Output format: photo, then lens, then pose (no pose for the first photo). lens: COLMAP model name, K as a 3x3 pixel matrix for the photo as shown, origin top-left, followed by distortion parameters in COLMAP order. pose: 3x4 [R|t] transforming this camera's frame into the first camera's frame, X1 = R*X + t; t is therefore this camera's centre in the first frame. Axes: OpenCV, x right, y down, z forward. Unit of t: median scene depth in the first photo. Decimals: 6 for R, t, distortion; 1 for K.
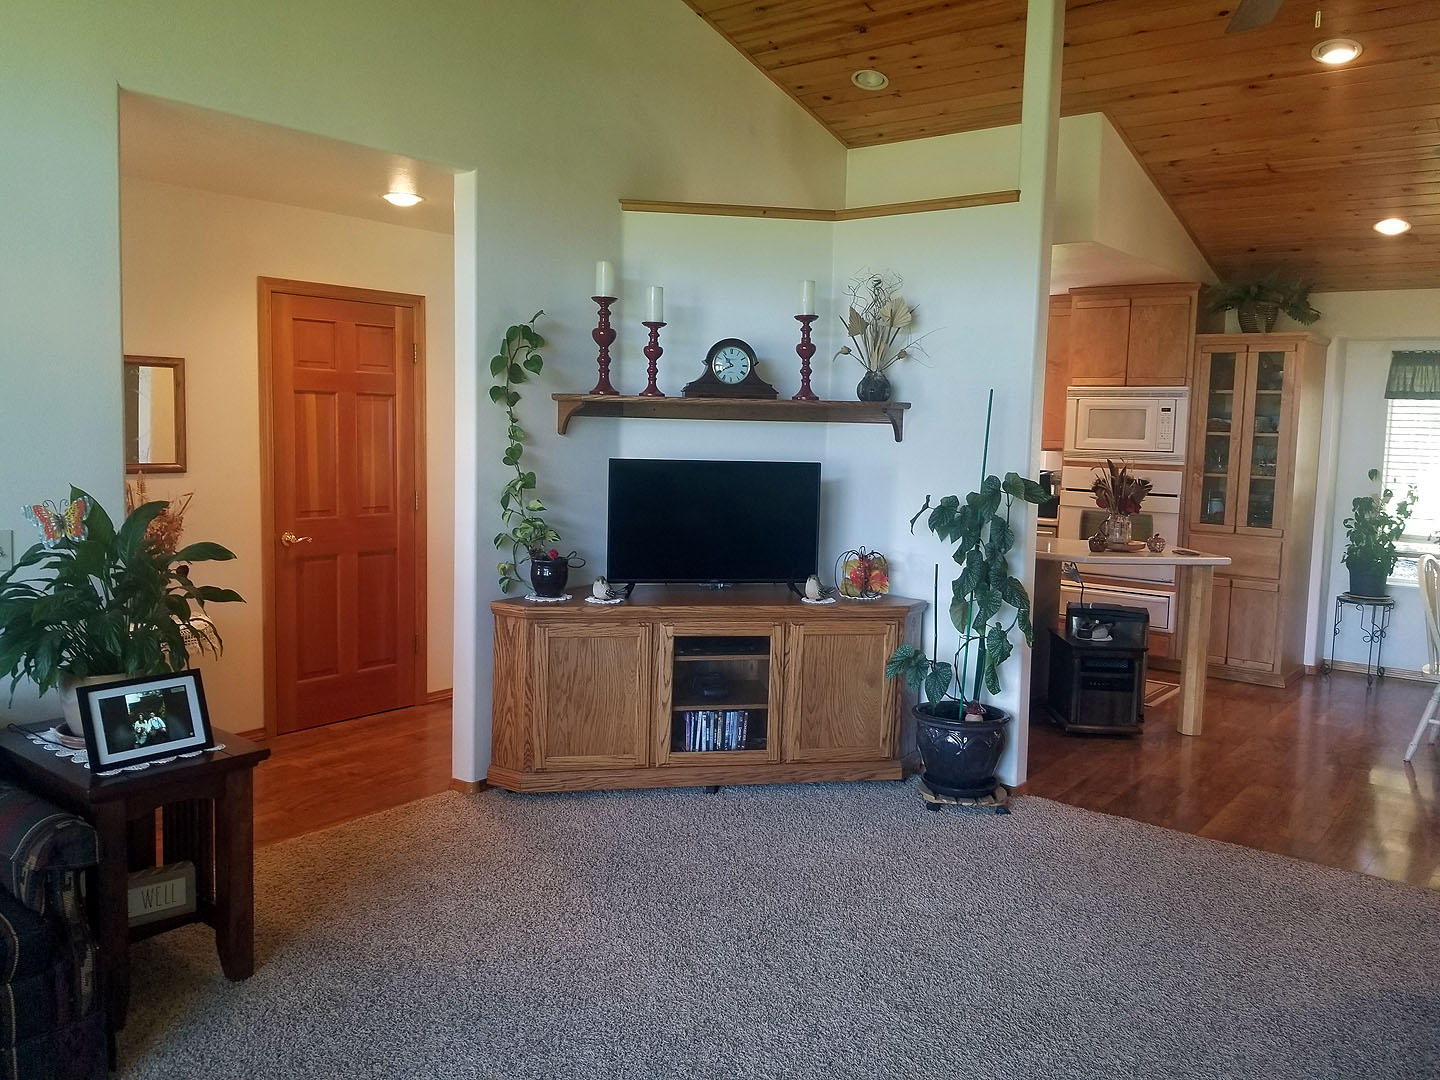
lens RADIAL K [[1149.2, 0, 723.4], [0, 1149.2, 532.8], [0, 0, 1]] dist [0.068159, -0.110731]
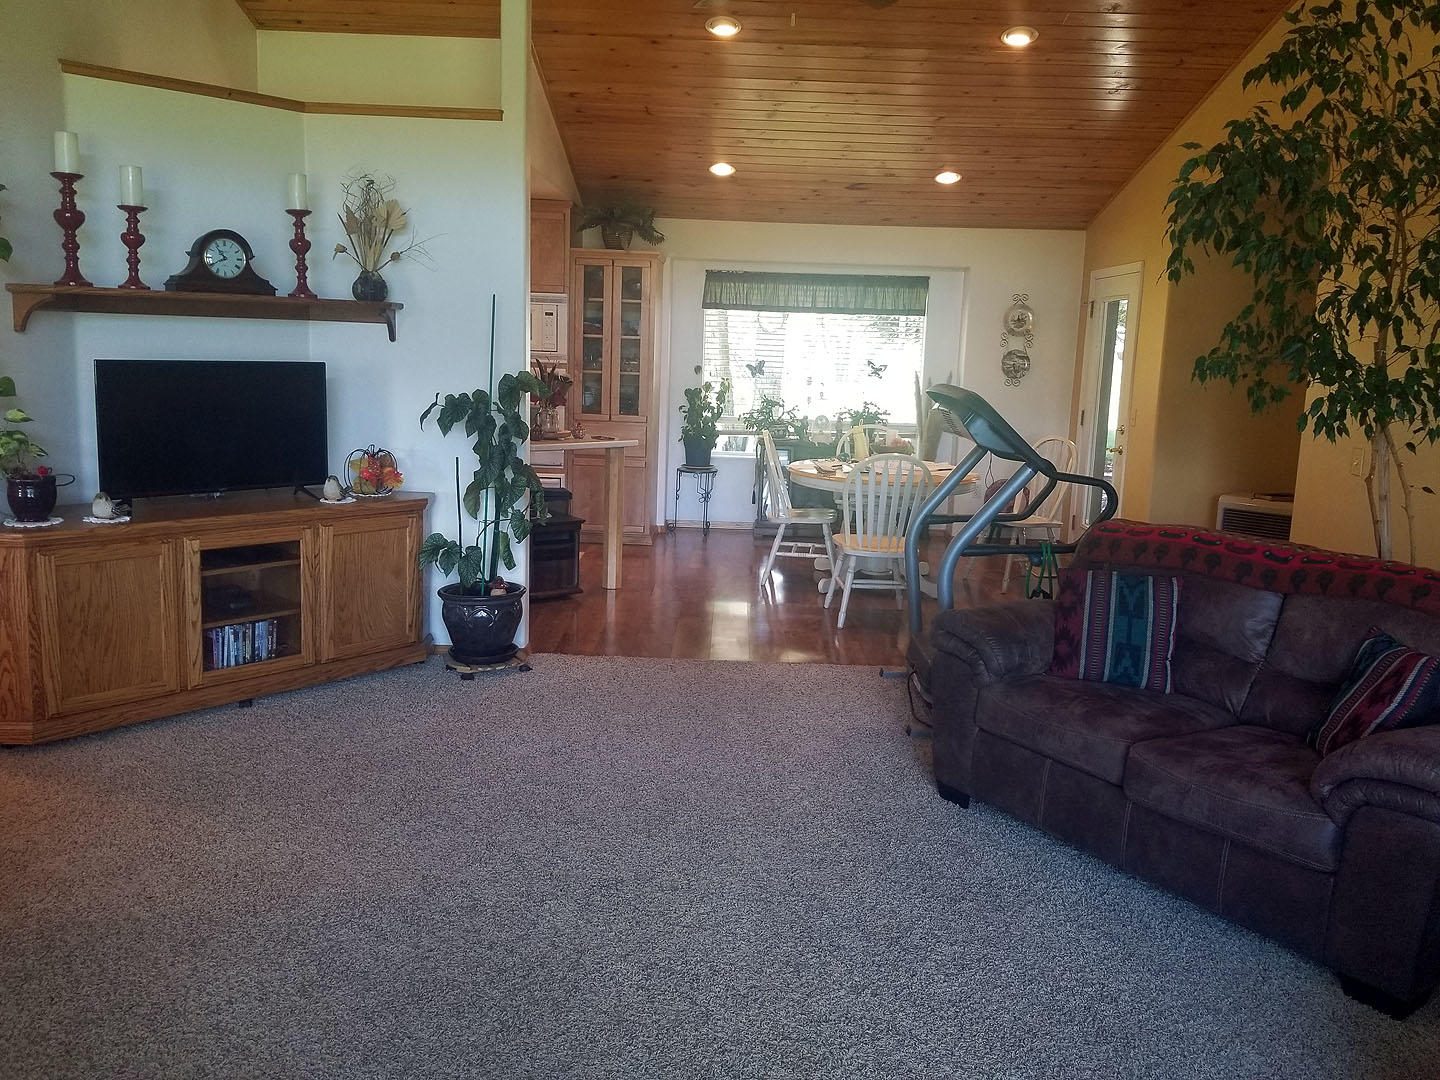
lens RADIAL K [[1149.2, 0, 722.9], [0, 1149.2, 540.2], [0, 0, 1]] dist [0.068159, -0.110731]
pose [[0.784674, -0.104342, 0.611064, -0.275881], [0.047864, 0.992988, 0.108094, -0.000112], [-0.618058, -0.055570, 0.784166, -0.007720]]
